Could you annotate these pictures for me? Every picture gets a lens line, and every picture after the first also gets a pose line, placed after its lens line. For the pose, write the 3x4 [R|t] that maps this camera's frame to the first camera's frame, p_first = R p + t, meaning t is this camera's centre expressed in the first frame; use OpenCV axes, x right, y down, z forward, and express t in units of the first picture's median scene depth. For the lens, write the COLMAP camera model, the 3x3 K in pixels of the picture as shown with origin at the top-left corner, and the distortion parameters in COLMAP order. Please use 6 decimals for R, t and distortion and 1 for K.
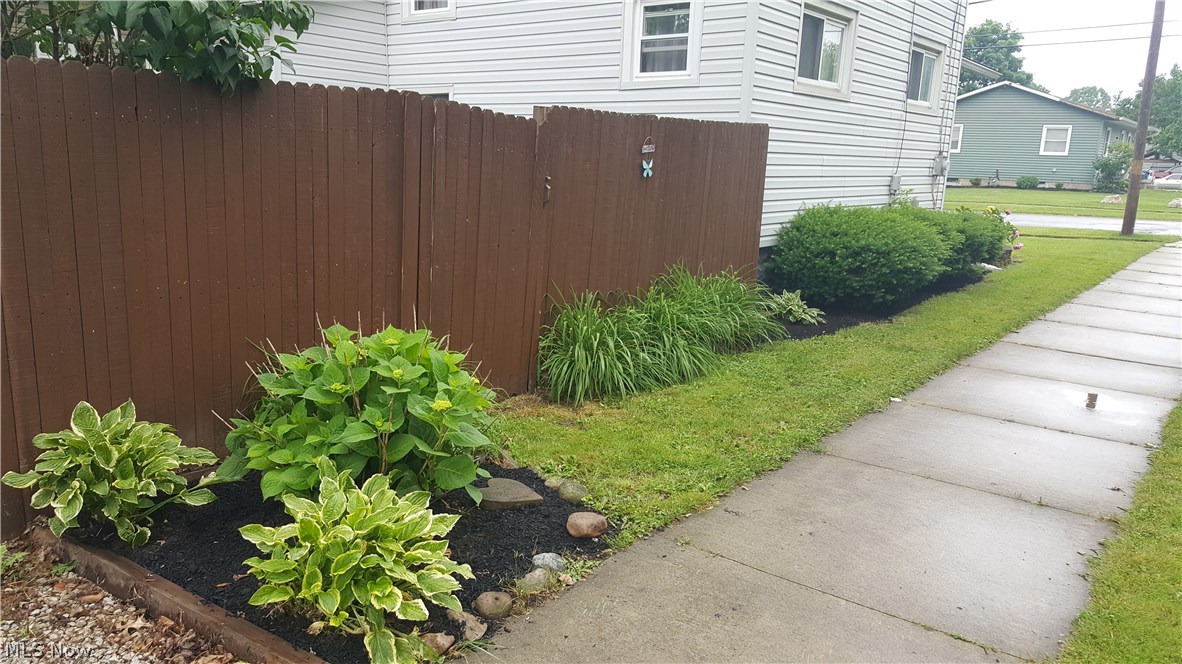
lens RADIAL K [[883.6, 0, 587.6], [0, 883.6, 332.6], [0, 0, 1]] dist [0.059106, -0.002120]
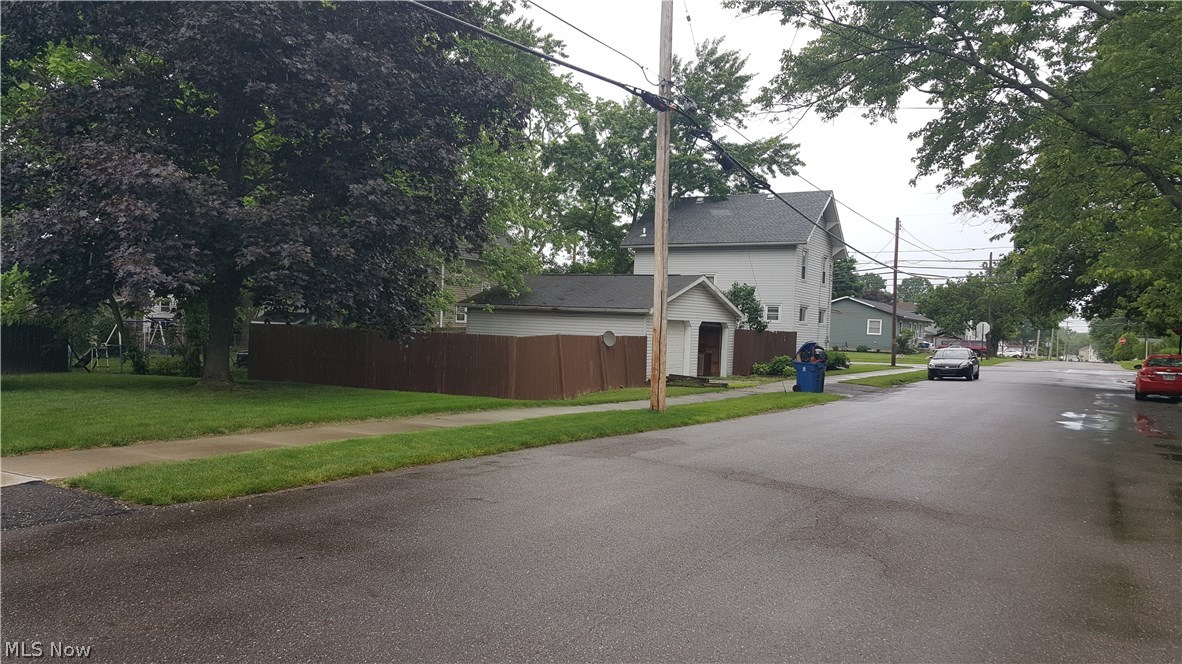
lens RADIAL K [[883.6, 0, 592.1], [0, 883.6, 331.1], [0, 0, 1]] dist [0.059106, -0.002120]
pose [[0.991127, -0.009825, 0.132556, -0.338051], [0.036176, 0.979559, -0.197879, 0.152916], [-0.127902, 0.200918, 0.971222, -0.788601]]
